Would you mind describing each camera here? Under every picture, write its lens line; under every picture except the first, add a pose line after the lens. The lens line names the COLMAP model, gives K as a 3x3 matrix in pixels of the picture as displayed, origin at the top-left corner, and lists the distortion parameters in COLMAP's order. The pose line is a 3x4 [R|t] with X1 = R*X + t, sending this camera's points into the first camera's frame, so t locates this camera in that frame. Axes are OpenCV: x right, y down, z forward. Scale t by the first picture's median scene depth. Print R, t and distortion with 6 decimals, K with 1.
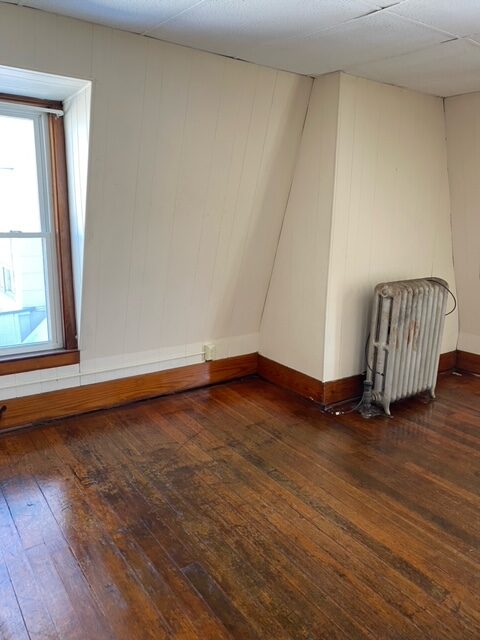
lens RADIAL K [[488.1, 0, 240.9], [0, 488.1, 319.7], [0, 0, 1]] dist [0.022293, -0.021740]
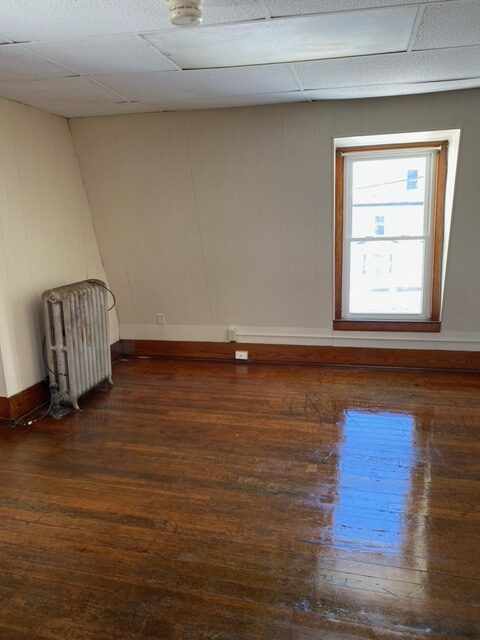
lens RADIAL K [[488.1, 0, 239.6], [0, 488.1, 318.7], [0, 0, 1]] dist [0.022293, -0.021740]
pose [[0.753722, -0.172453, 0.634163, -0.084326], [0.178850, 0.982362, 0.054573, 0.002115], [-0.632389, 0.072288, 0.771271, -0.076611]]
